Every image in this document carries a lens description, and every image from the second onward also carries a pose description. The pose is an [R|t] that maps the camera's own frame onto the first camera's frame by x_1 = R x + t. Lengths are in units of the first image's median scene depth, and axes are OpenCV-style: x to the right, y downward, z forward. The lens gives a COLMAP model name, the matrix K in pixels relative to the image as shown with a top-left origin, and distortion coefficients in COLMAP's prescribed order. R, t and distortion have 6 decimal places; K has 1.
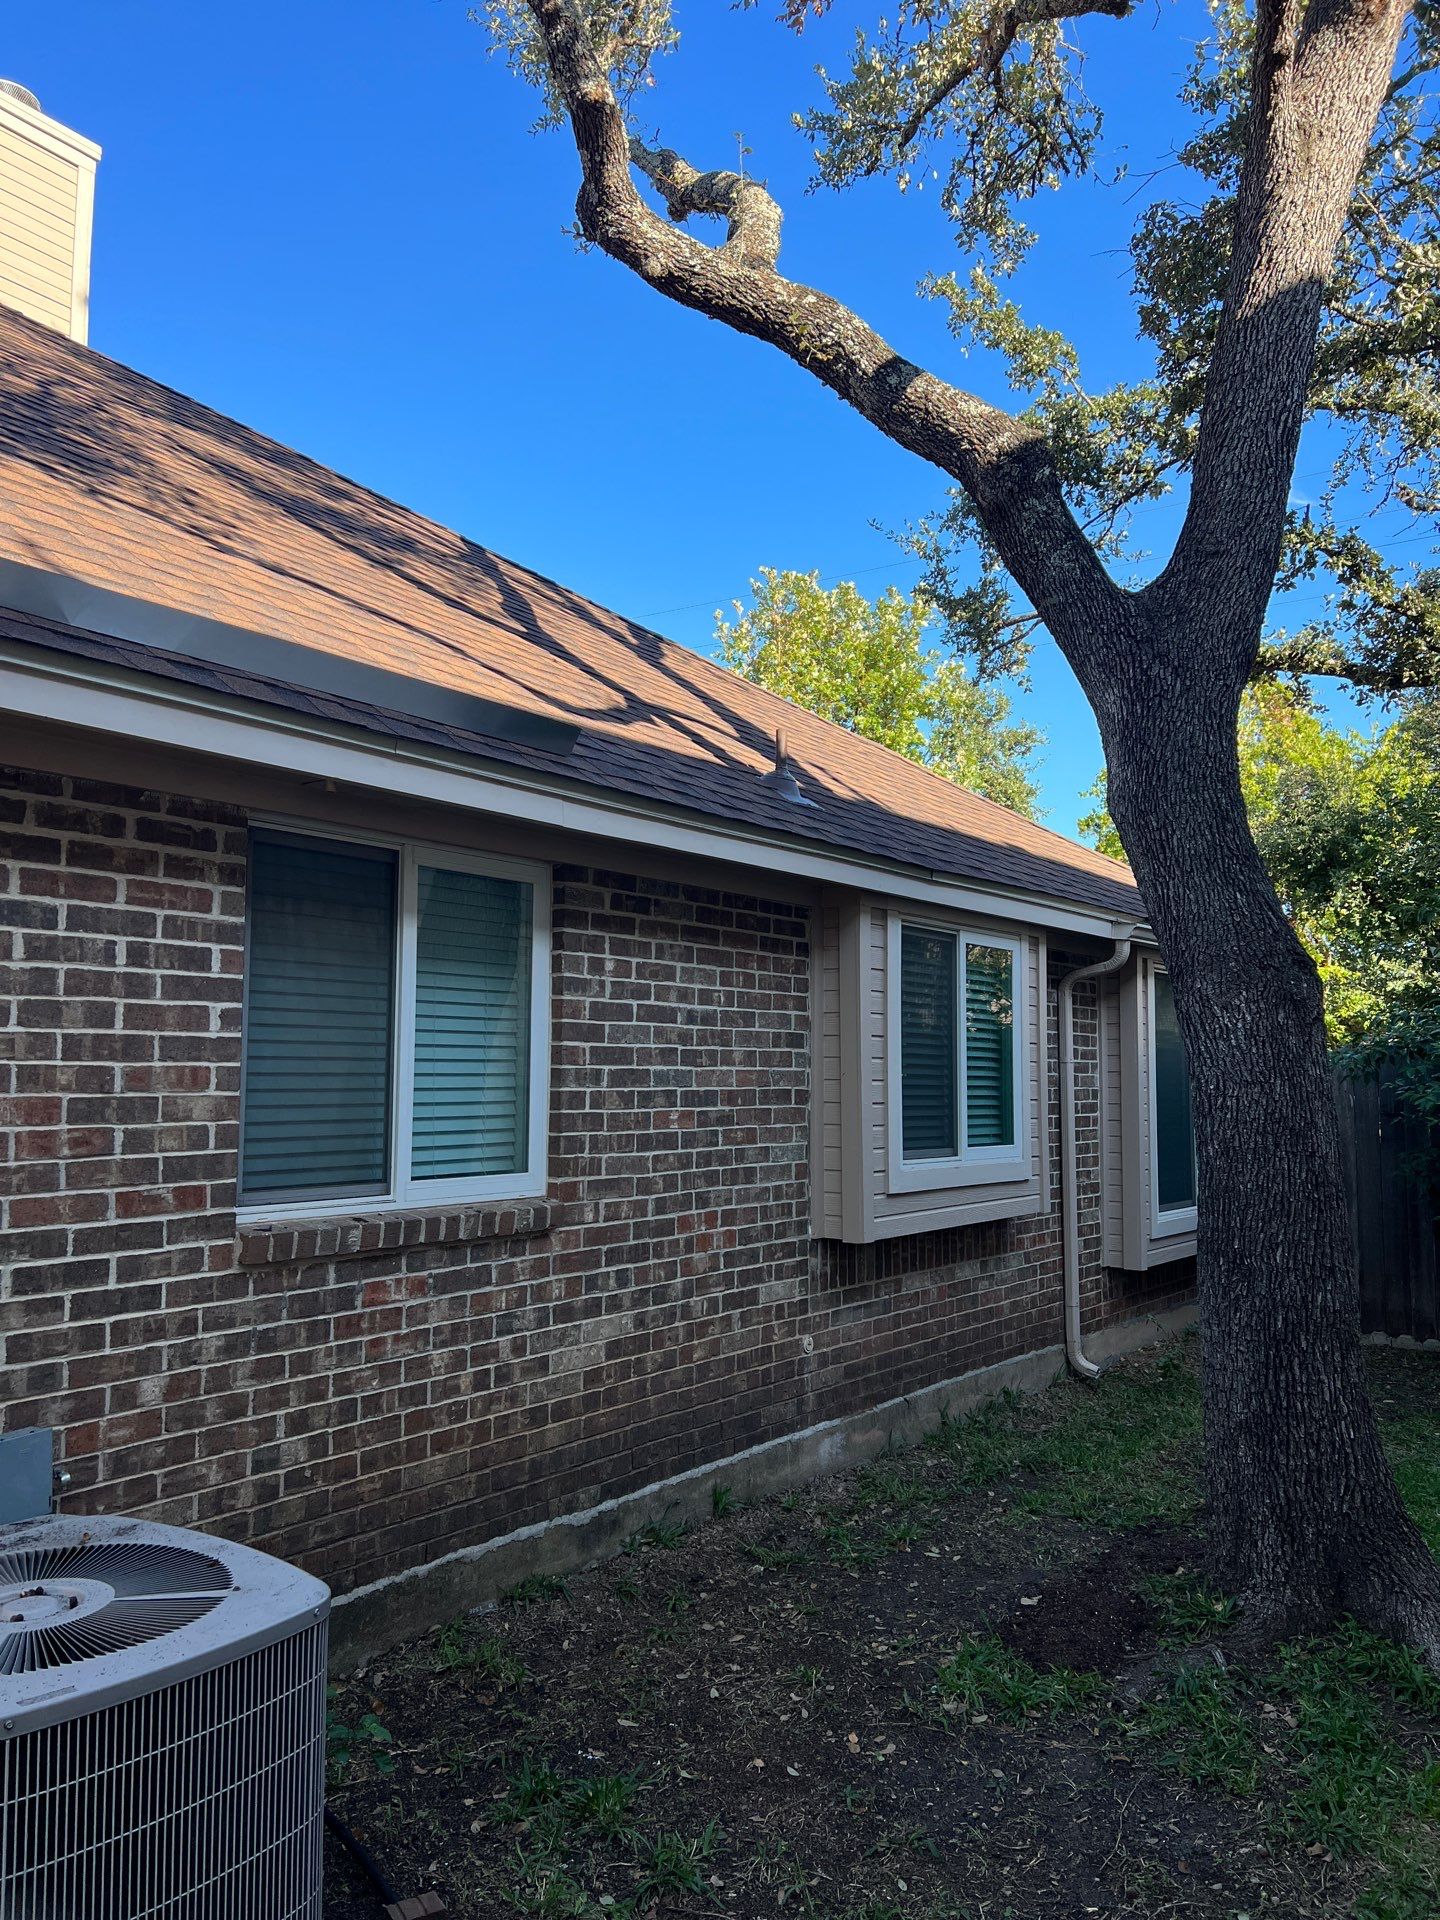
lens RADIAL K [[1458.9, 0, 720.0], [0, 1458.9, 960.0], [0, 0, 1]] dist [0.006394, 0.002964]
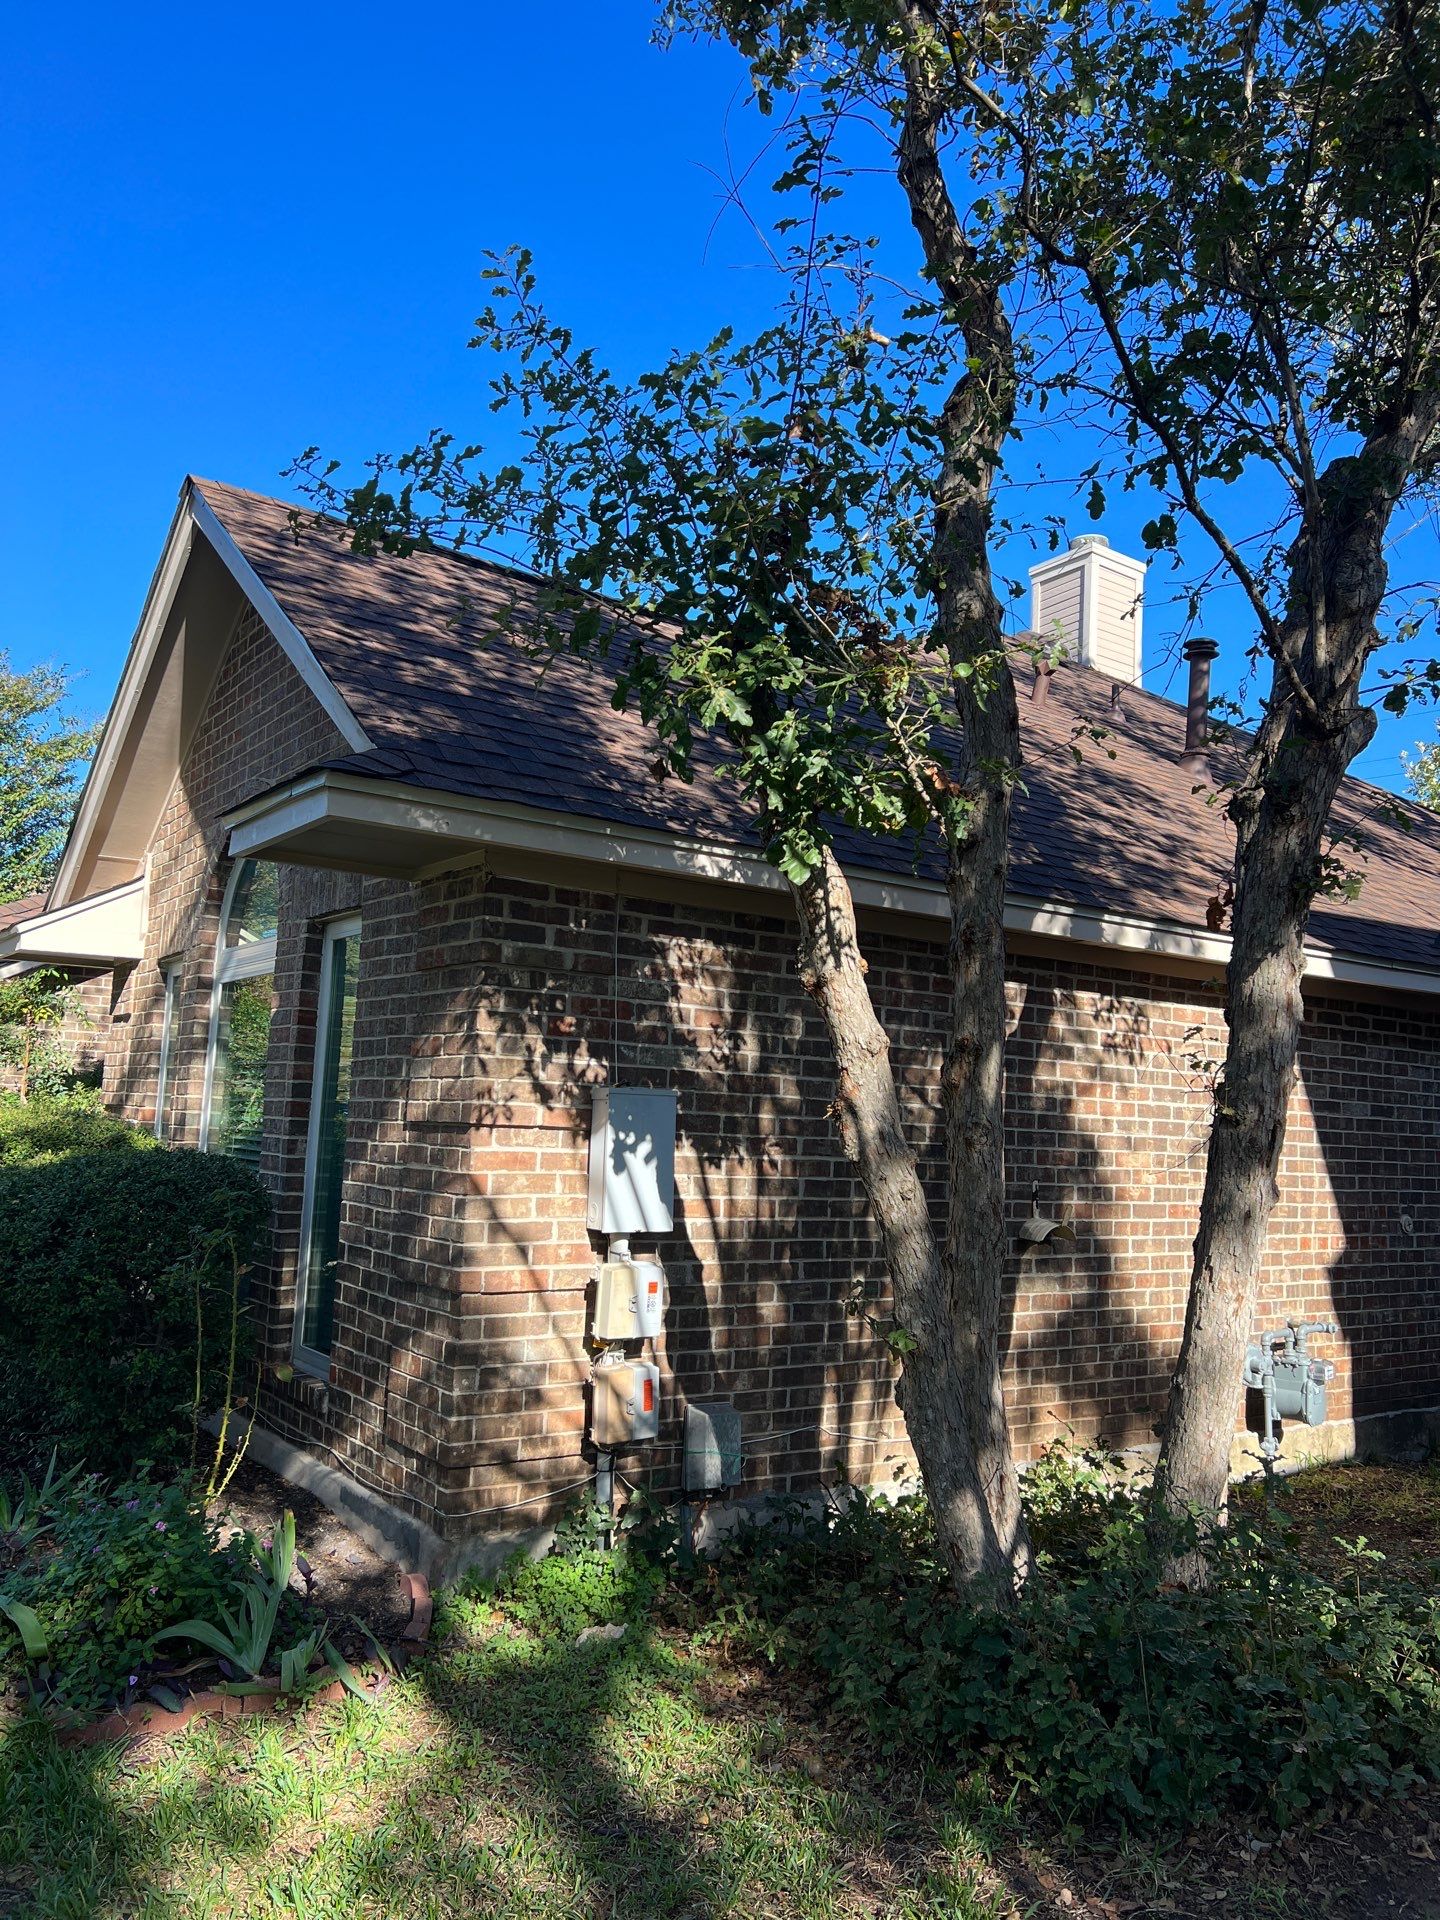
lens RADIAL K [[1439.0, 0, 720.0], [0, 1439.0, 960.0], [0, 0, 1]] dist [0.059938, -0.072476]
pose [[0.948190, -0.003053, -0.317689, -0.680648], [-0.009854, 0.999190, -0.039014, -0.089686], [0.317551, 0.040123, 0.947392, -1.254460]]
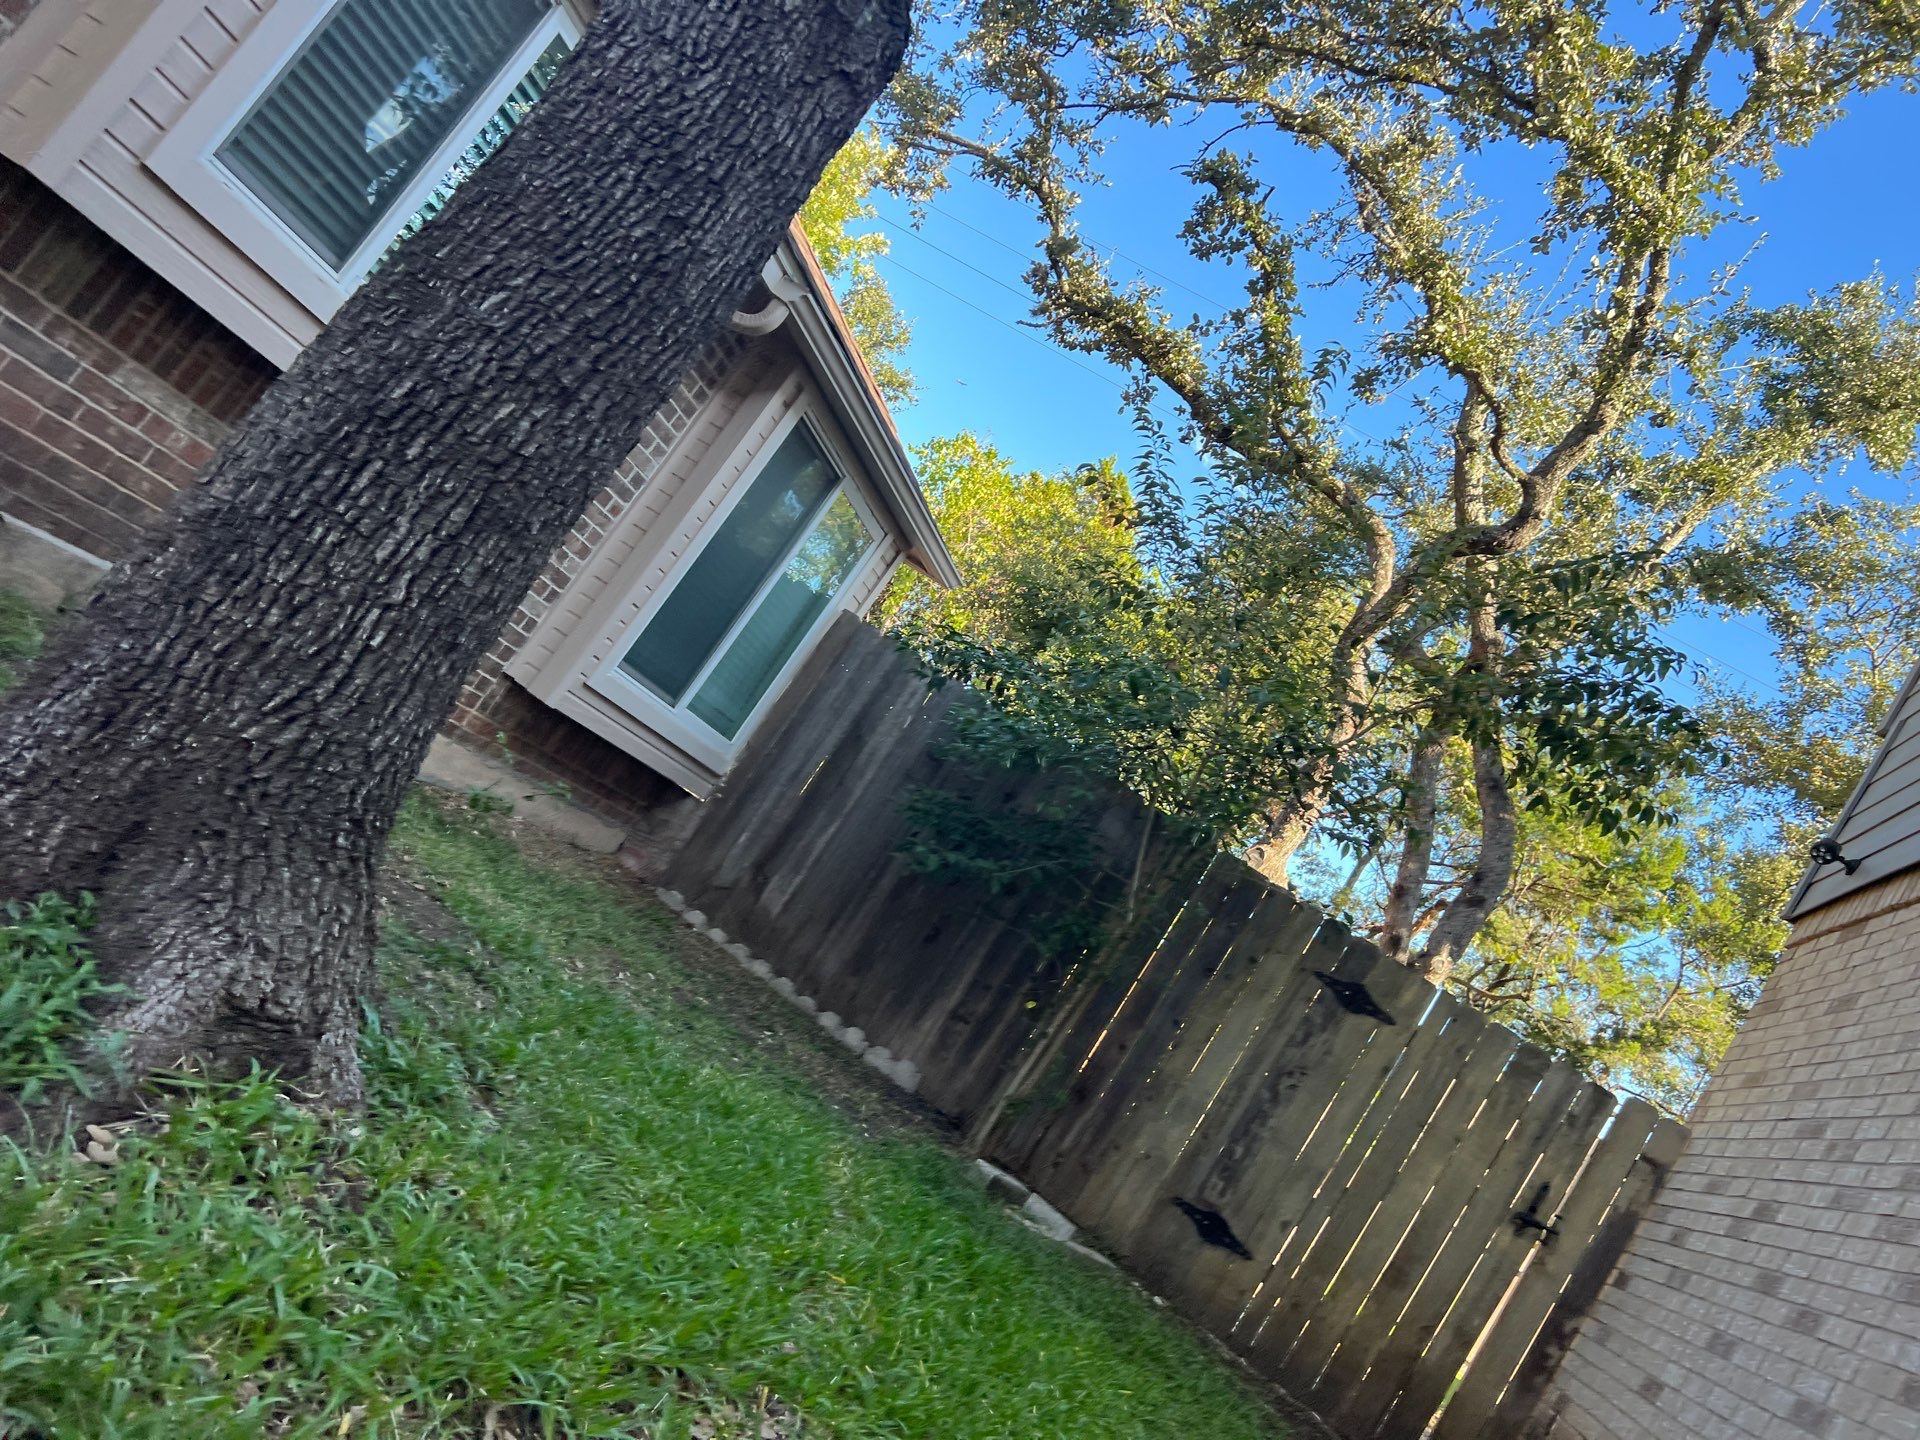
lens RADIAL K [[1428.4, 0, 960.0], [0, 1428.4, 720.0], [0, 0, 1]] dist [0.035803, -0.048153]
pose [[0.761999, 0.569895, 0.307534, 0.387593], [-0.585143, 0.809385, -0.050029, 0.220752], [-0.277425, -0.141829, 0.950221, 0.416154]]
